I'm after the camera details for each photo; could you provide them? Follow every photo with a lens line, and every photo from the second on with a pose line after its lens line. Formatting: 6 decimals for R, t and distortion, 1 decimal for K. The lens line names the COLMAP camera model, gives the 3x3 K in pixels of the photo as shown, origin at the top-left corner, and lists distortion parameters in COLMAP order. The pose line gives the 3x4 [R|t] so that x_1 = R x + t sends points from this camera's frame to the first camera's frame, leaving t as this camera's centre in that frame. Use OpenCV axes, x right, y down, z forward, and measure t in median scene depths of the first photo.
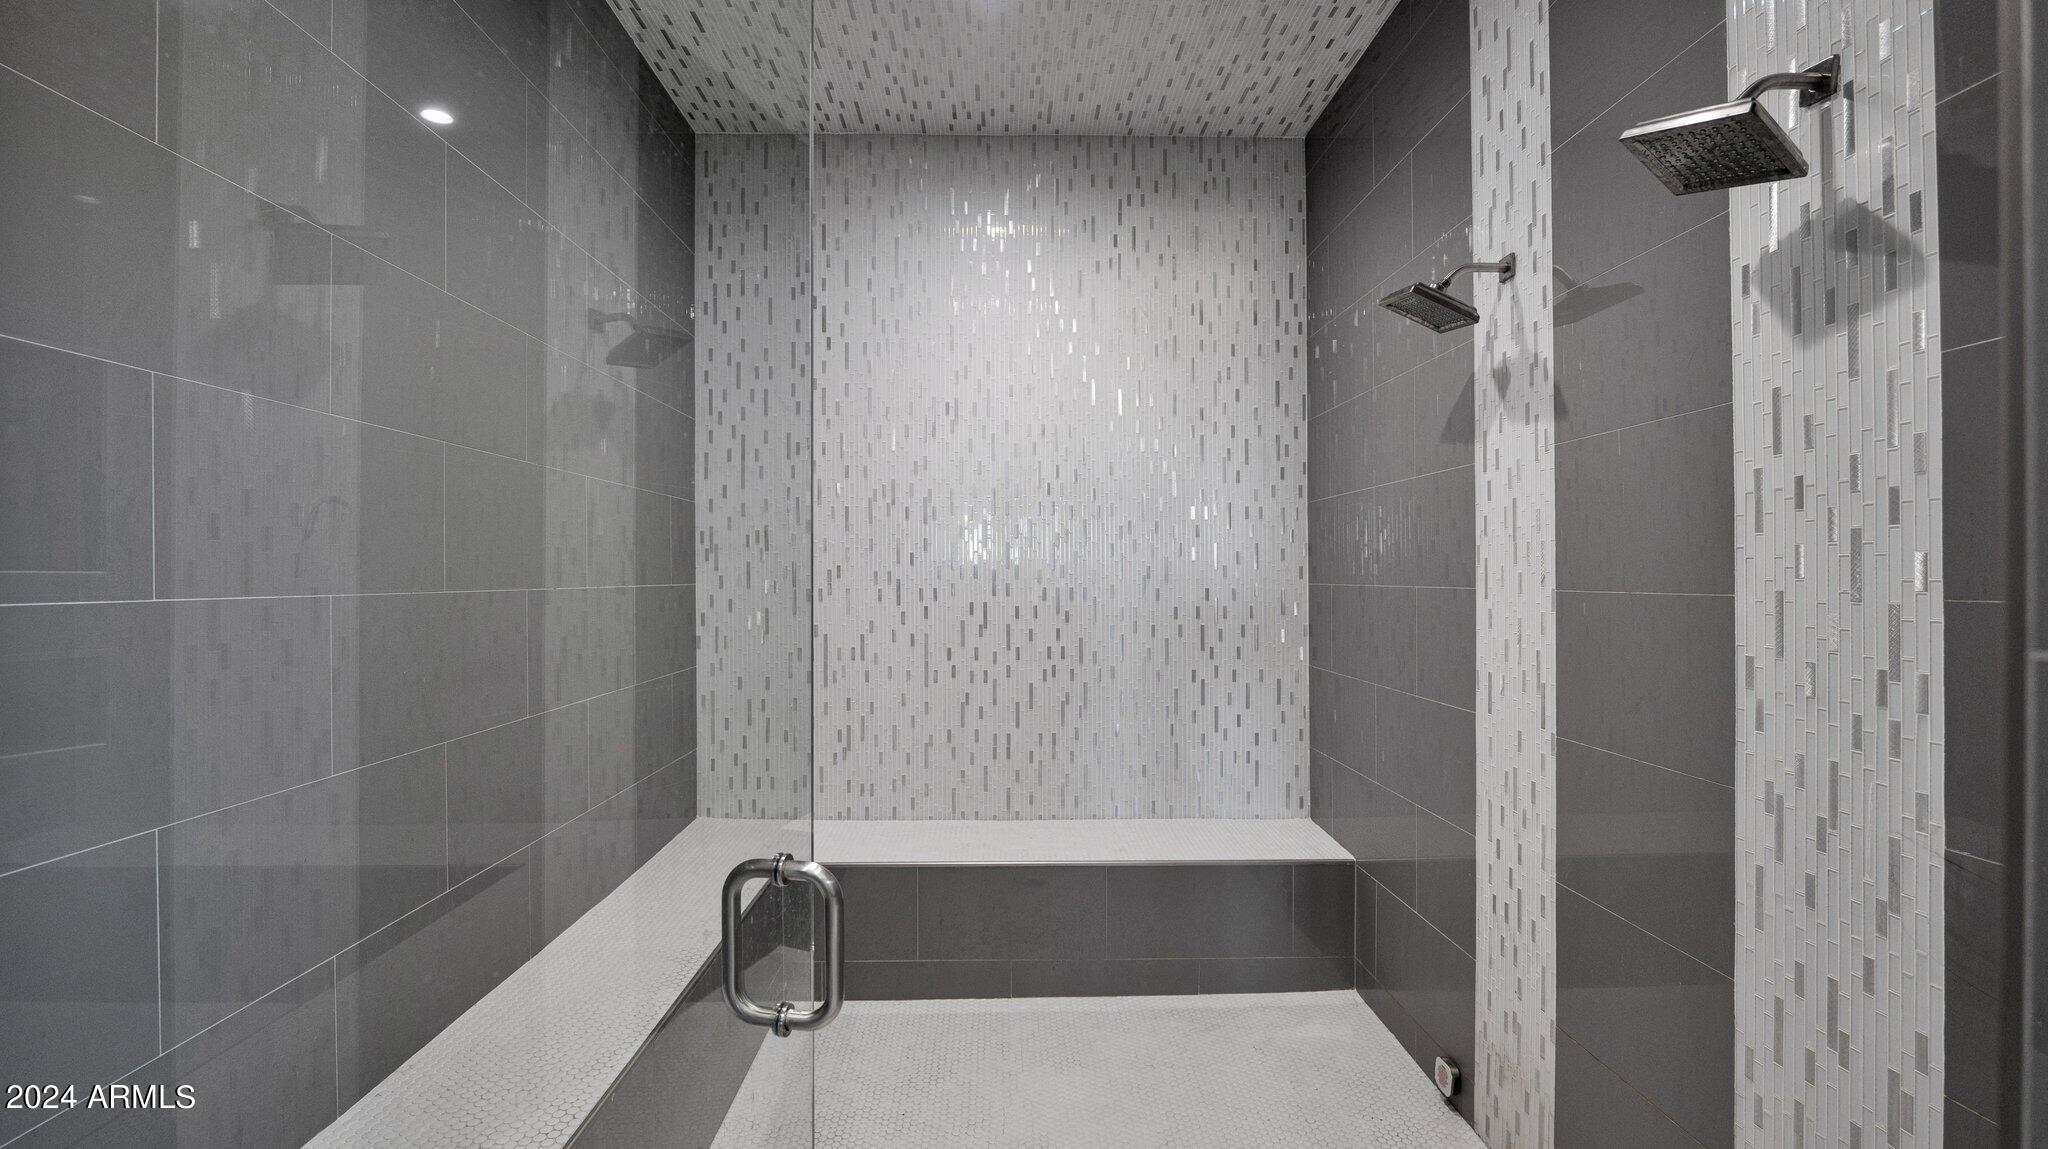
lens RADIAL K [[874.8, 0, 1018.7], [0, 874.8, 573.1], [0, 0, 1]] dist [-0.006812, 0.000036]
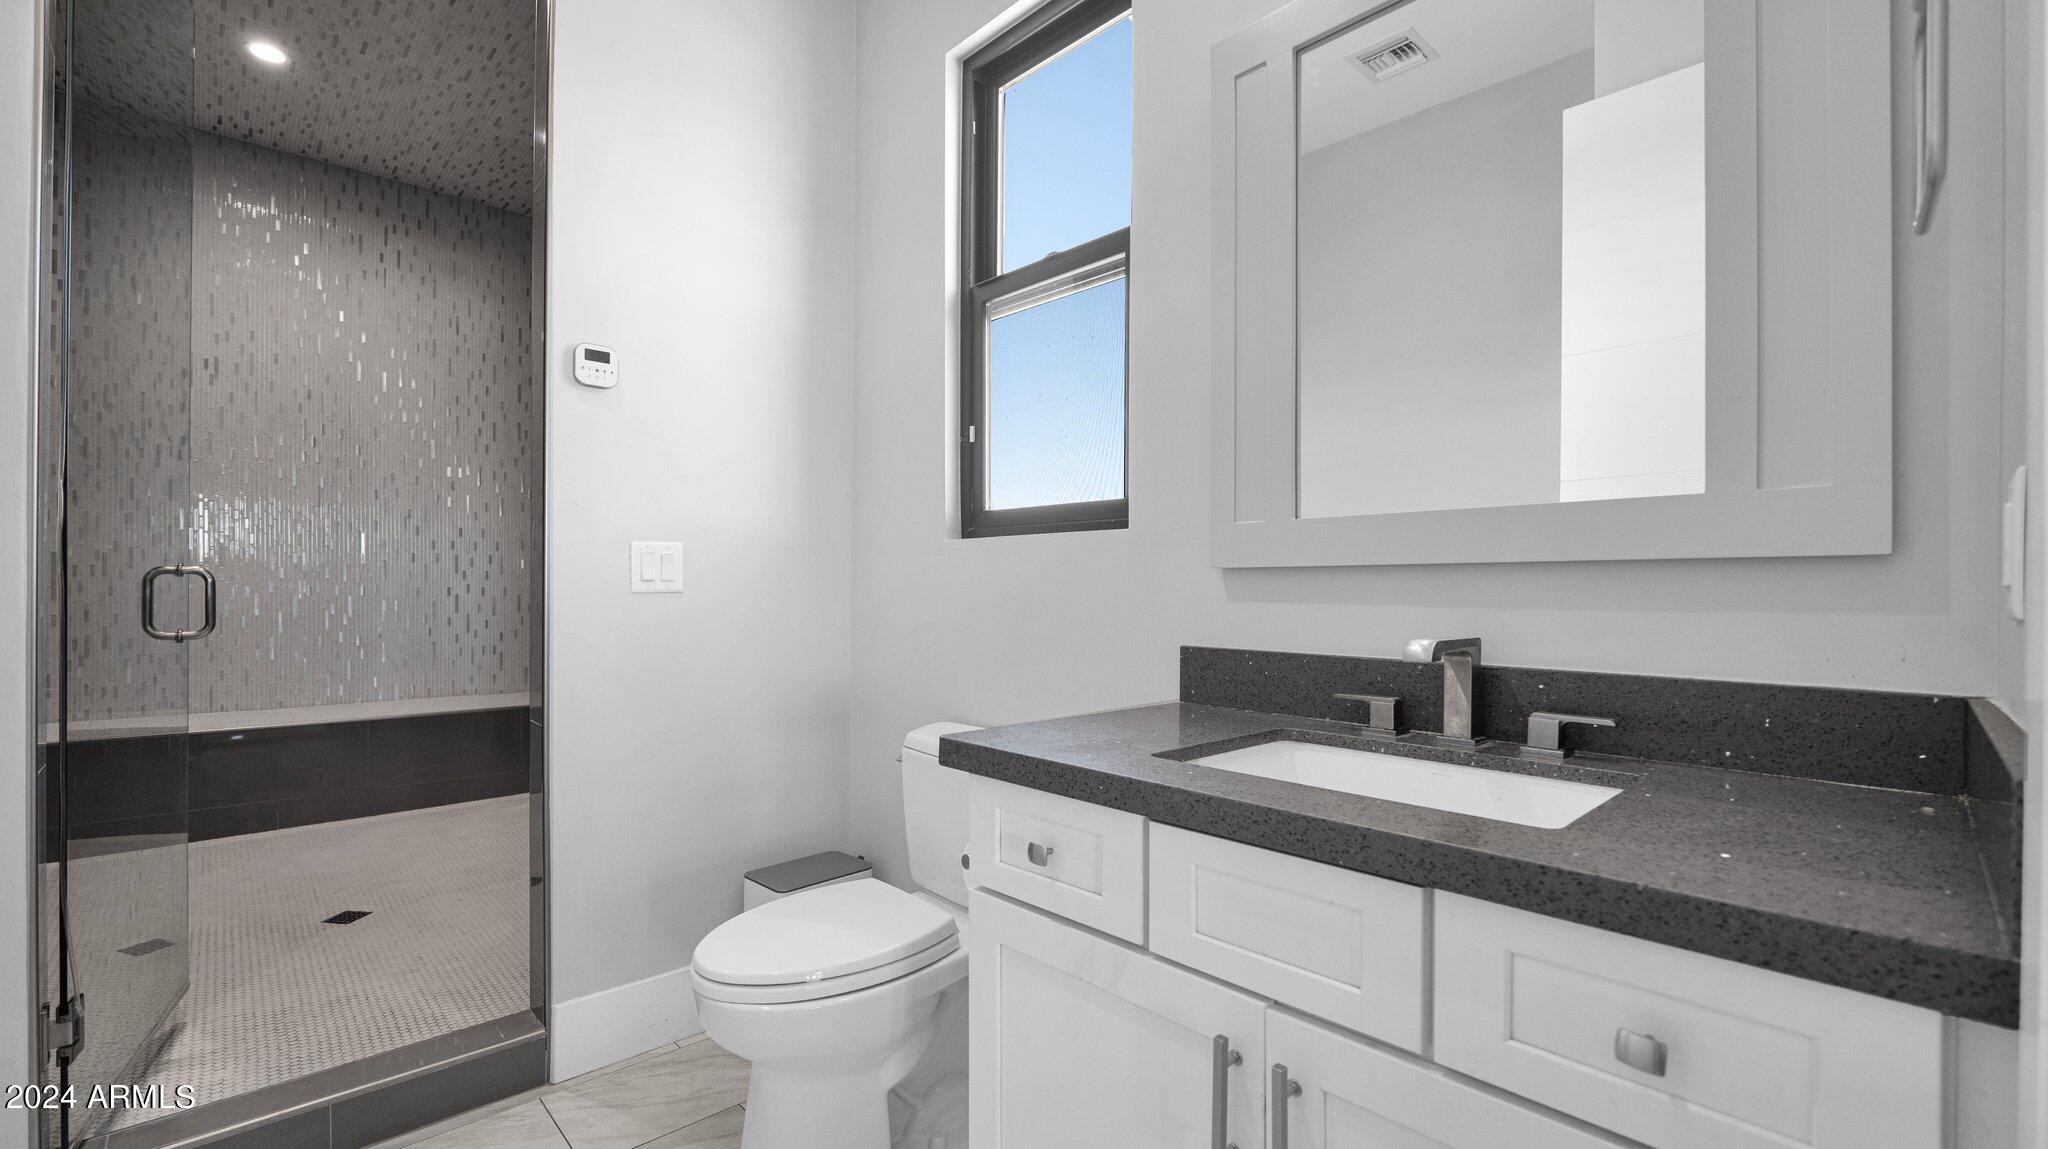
lens RADIAL K [[874.8, 0, 1014.8], [0, 874.8, 587.7], [0, 0, 1]] dist [-0.006812, 0.000036]
pose [[0.745848, 0.005491, 0.666094, -0.047263], [-0.005624, 0.999982, -0.001946, 0.109203], [-0.666092, -0.002294, 0.745866, -0.599264]]
